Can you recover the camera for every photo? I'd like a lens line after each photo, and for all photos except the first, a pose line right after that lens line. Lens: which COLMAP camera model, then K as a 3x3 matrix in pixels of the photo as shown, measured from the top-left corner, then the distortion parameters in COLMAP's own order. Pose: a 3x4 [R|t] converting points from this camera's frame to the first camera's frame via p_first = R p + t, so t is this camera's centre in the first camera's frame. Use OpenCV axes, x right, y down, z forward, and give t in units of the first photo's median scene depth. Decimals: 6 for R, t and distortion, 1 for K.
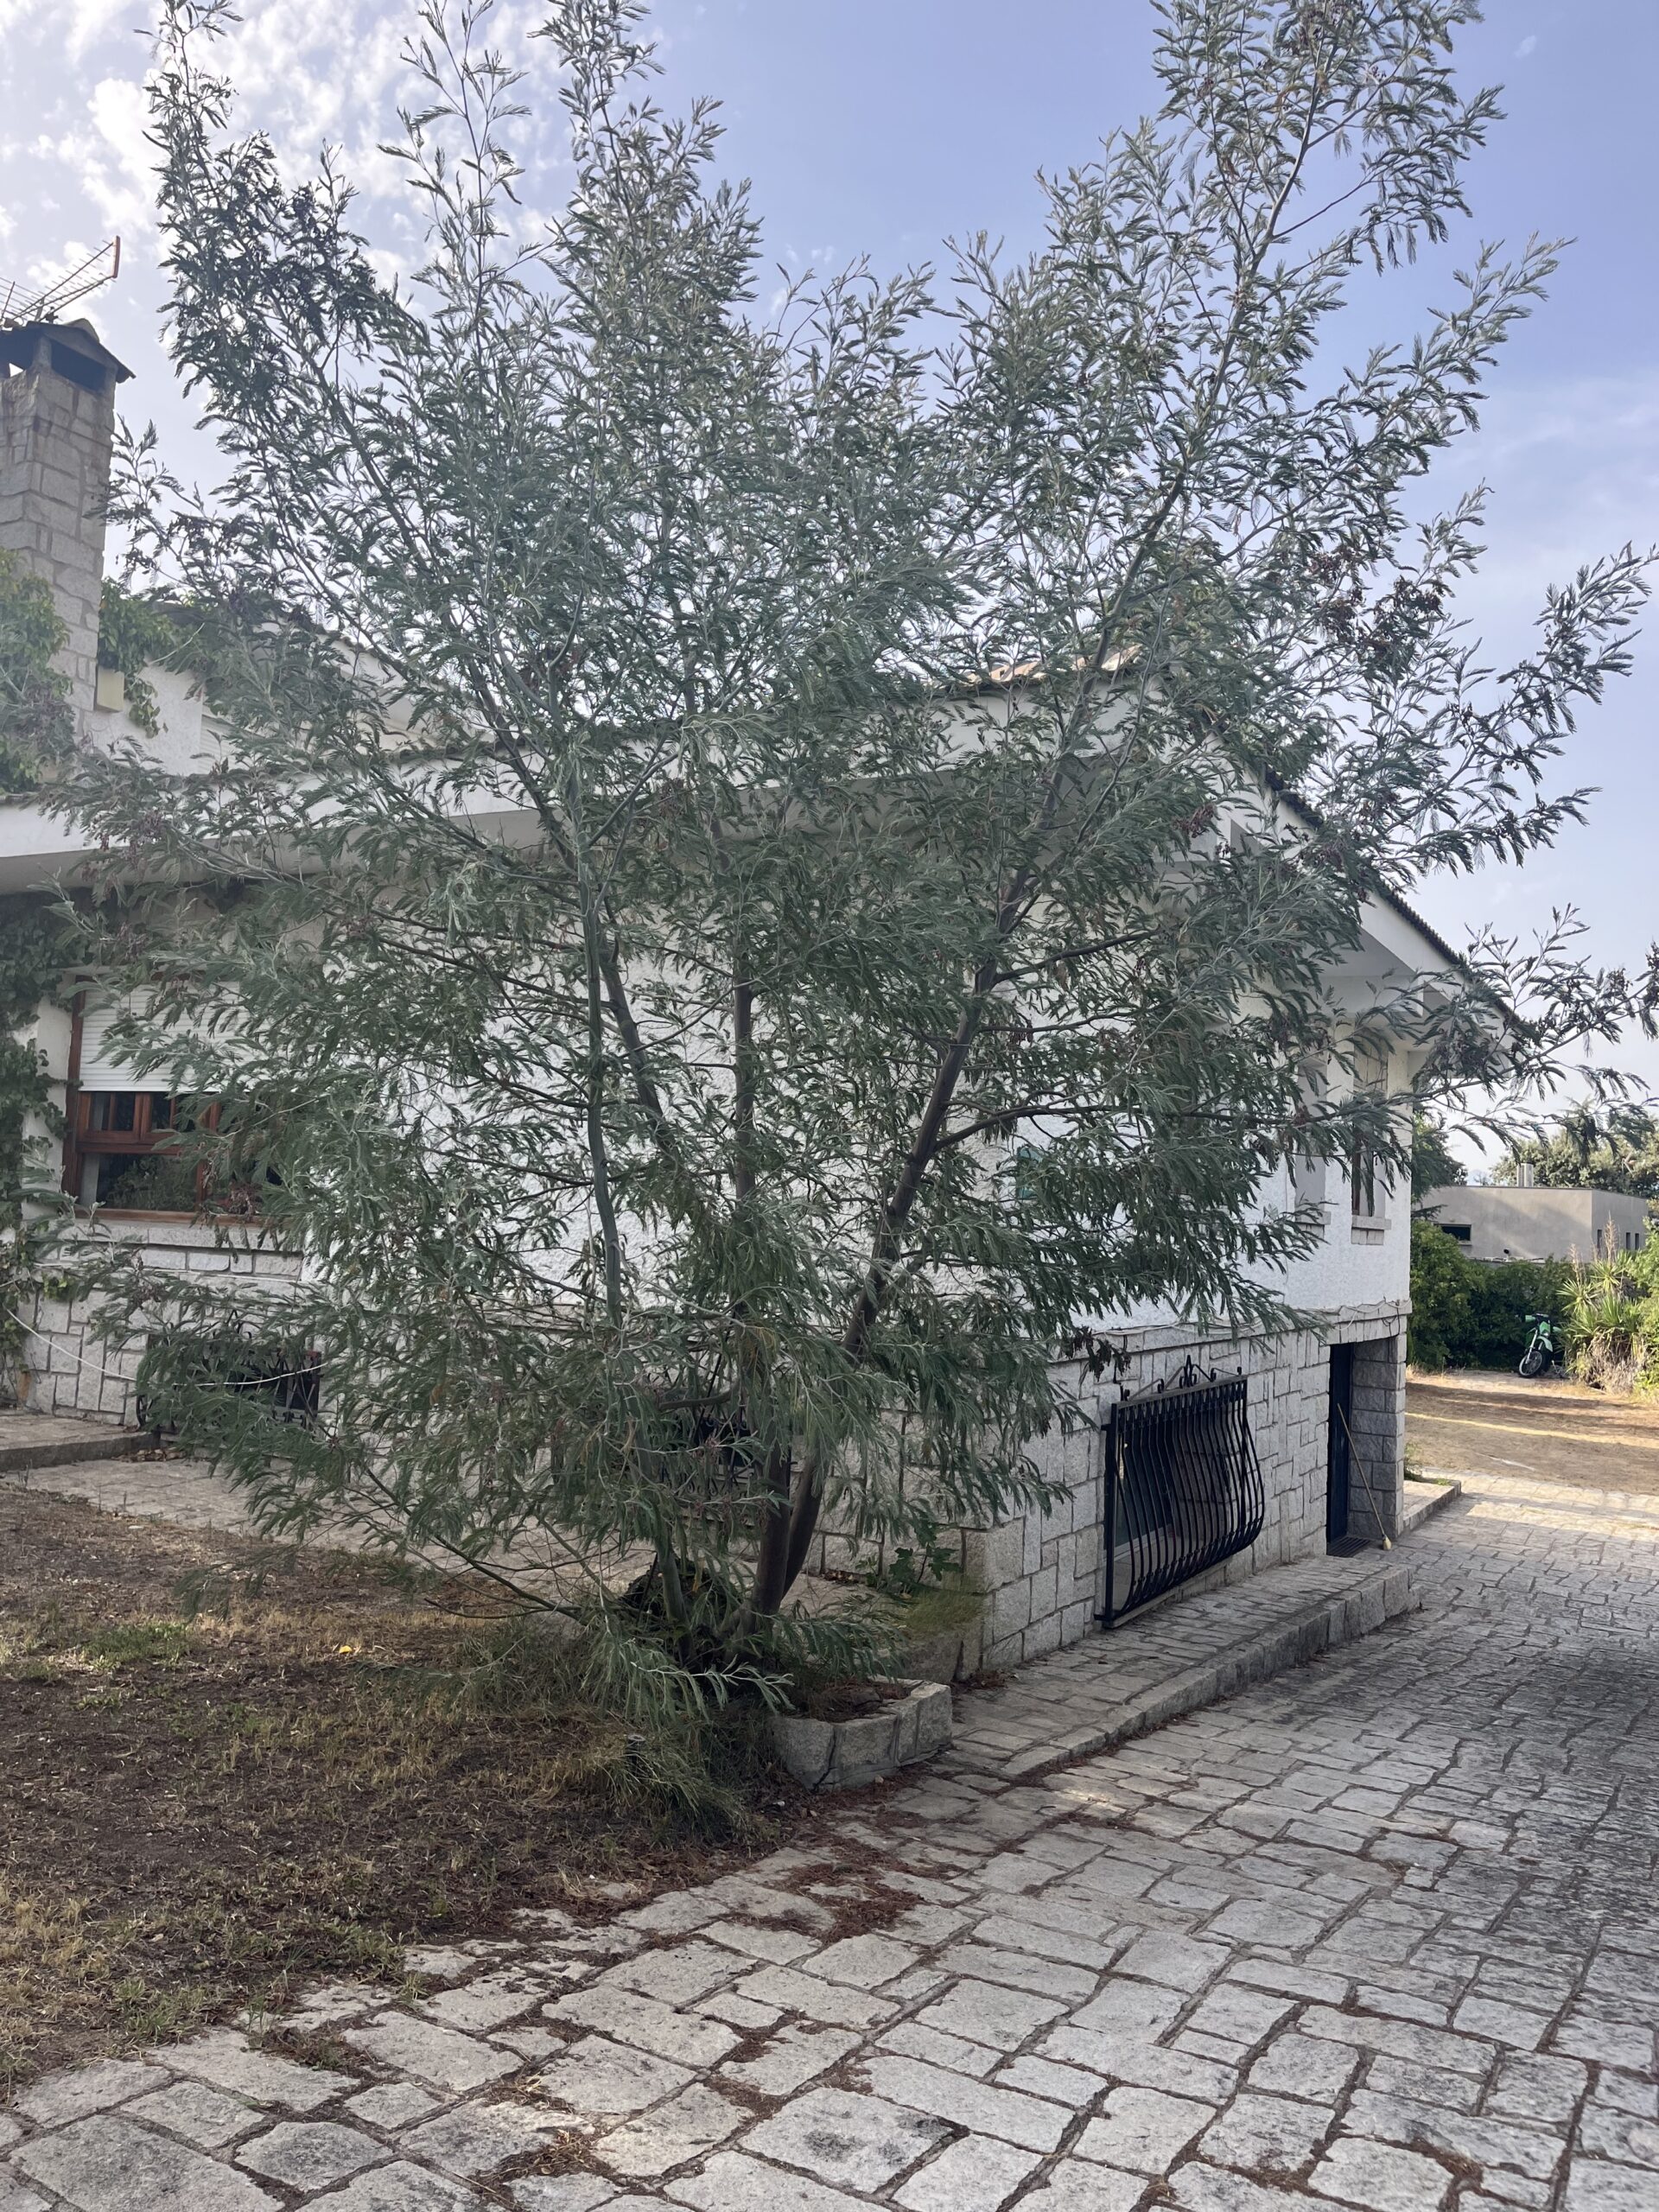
lens RADIAL K [[1661.4, 0, 832.2], [0, 1661.4, 1124.3], [0, 0, 1]] dist [0.066107, -0.096300]
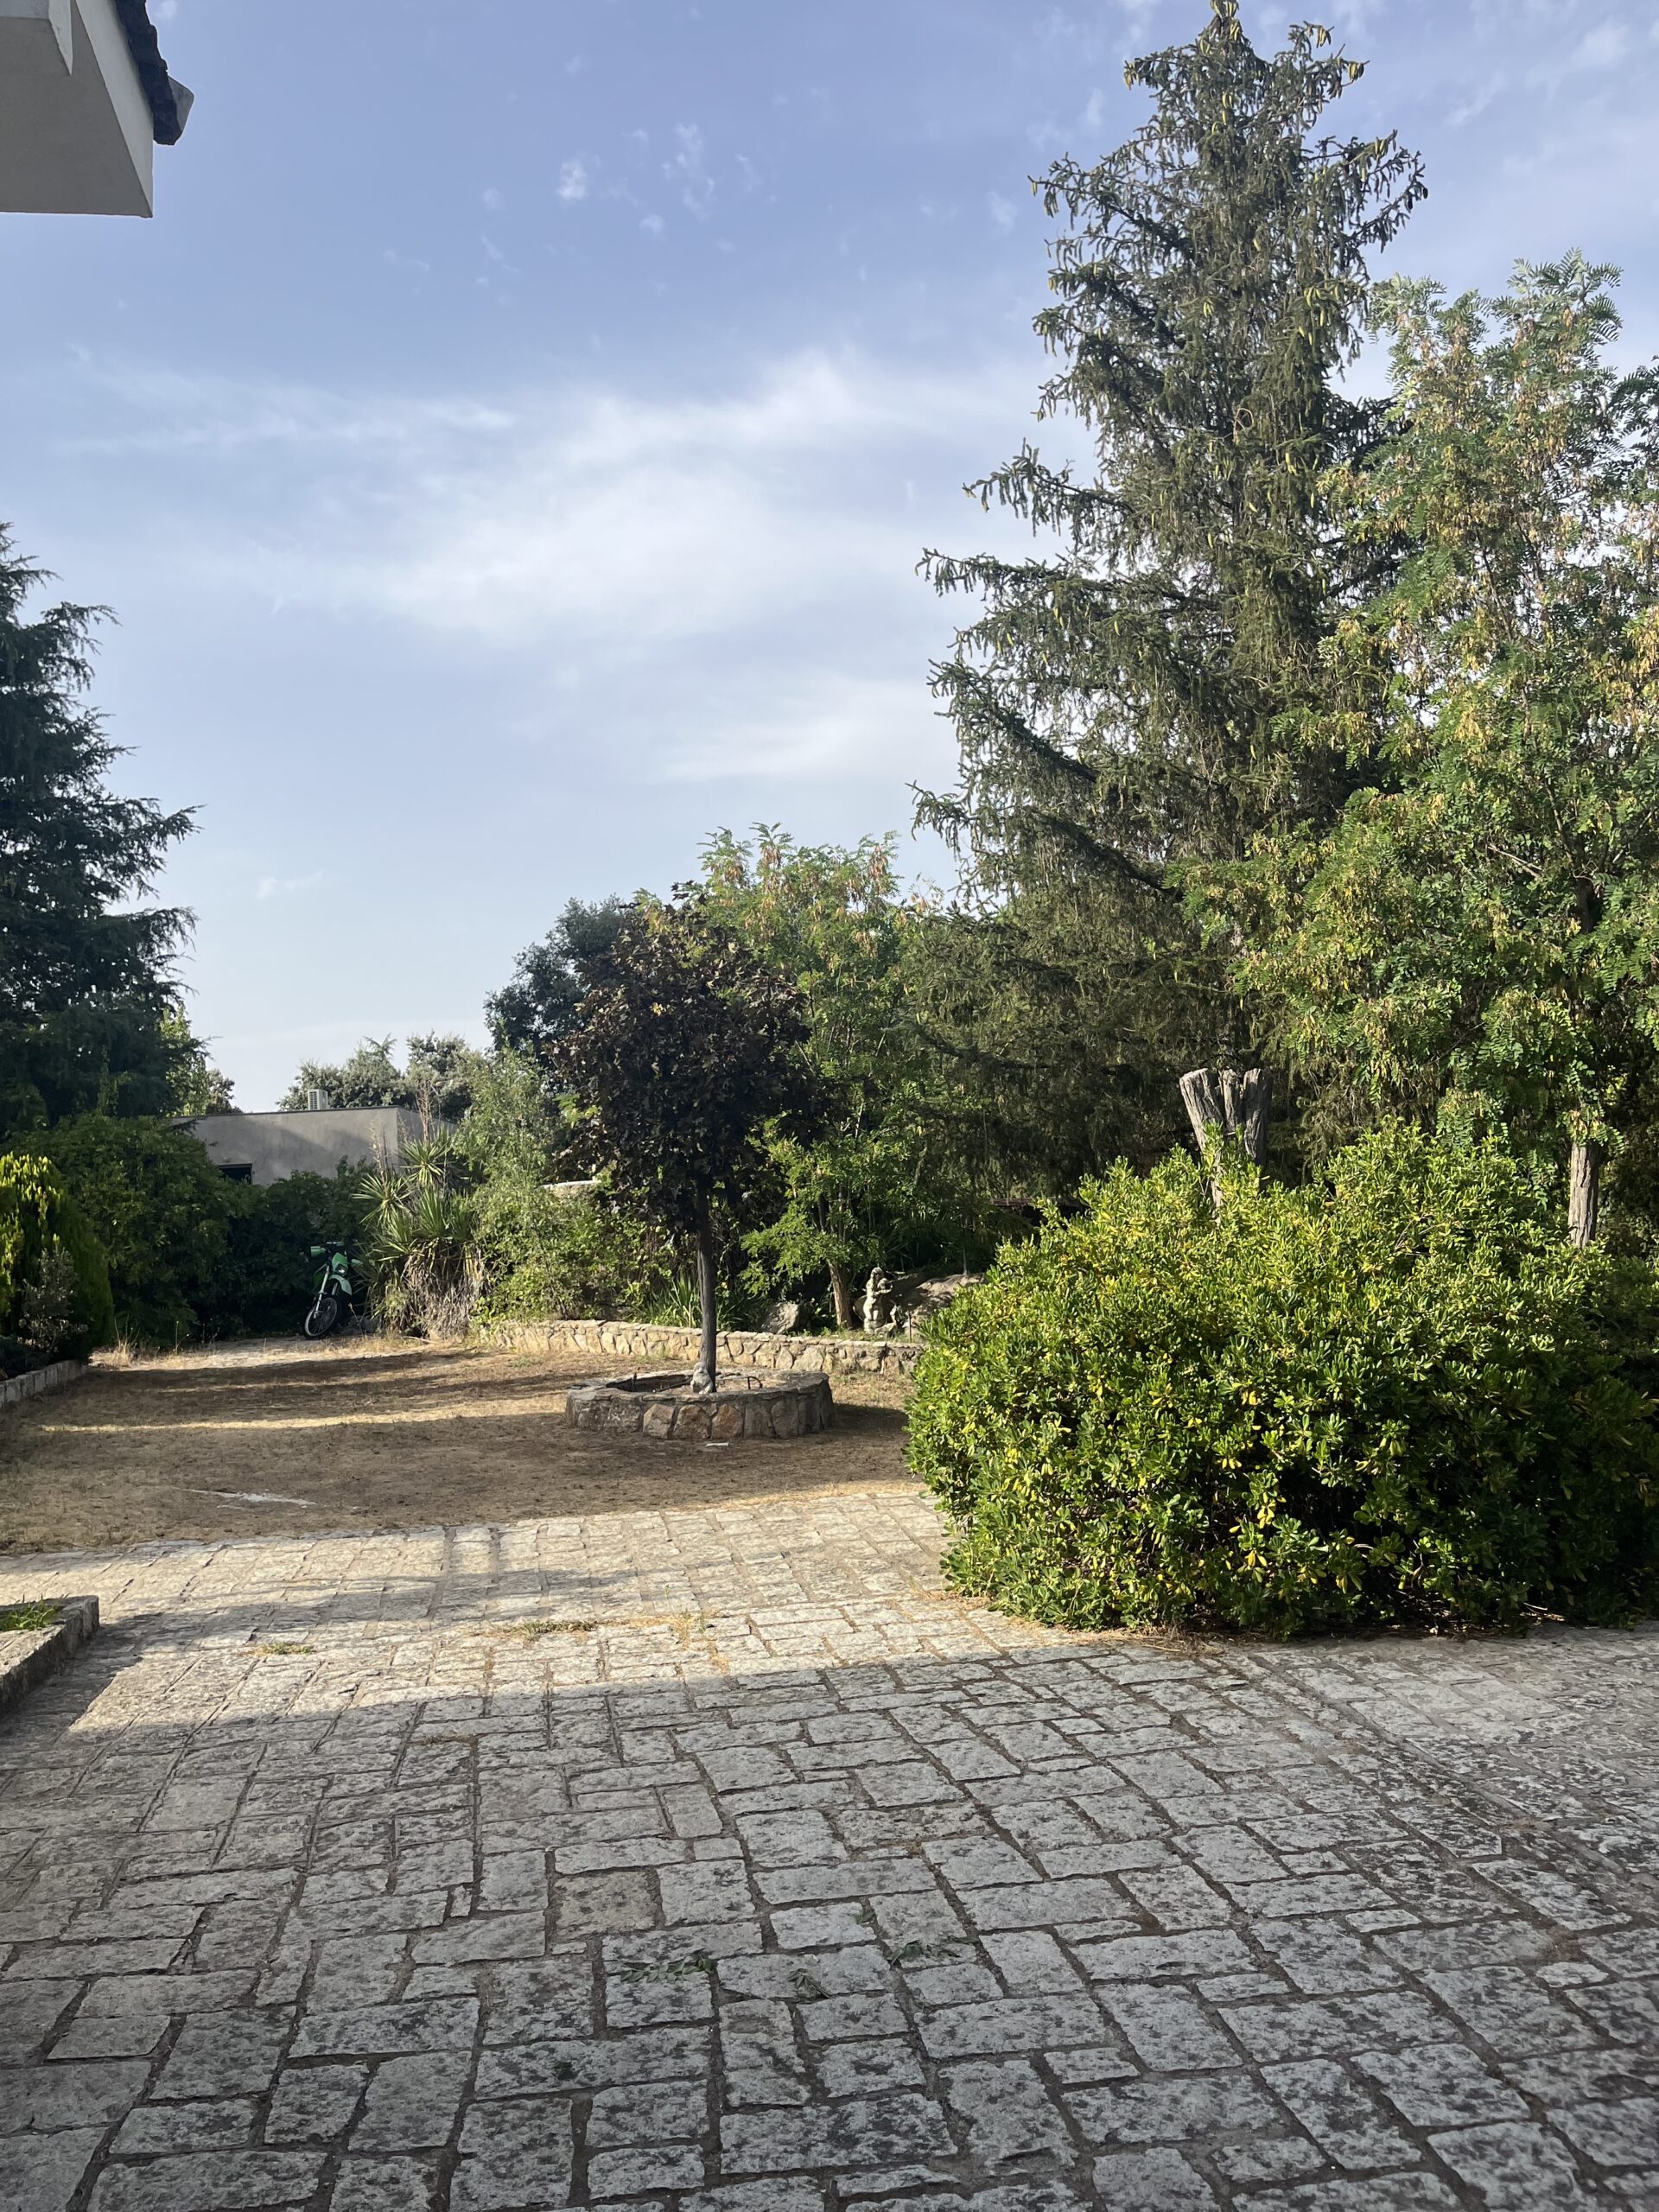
lens RADIAL K [[1661.4, 0, 832.2], [0, 1661.4, 1124.3], [0, 0, 1]] dist [0.066107, -0.096300]
pose [[0.775115, -0.046543, 0.630104, 0.177425], [0.046471, 0.998782, 0.016610, 0.072139], [-0.630109, 0.016407, 0.776333, 0.396444]]
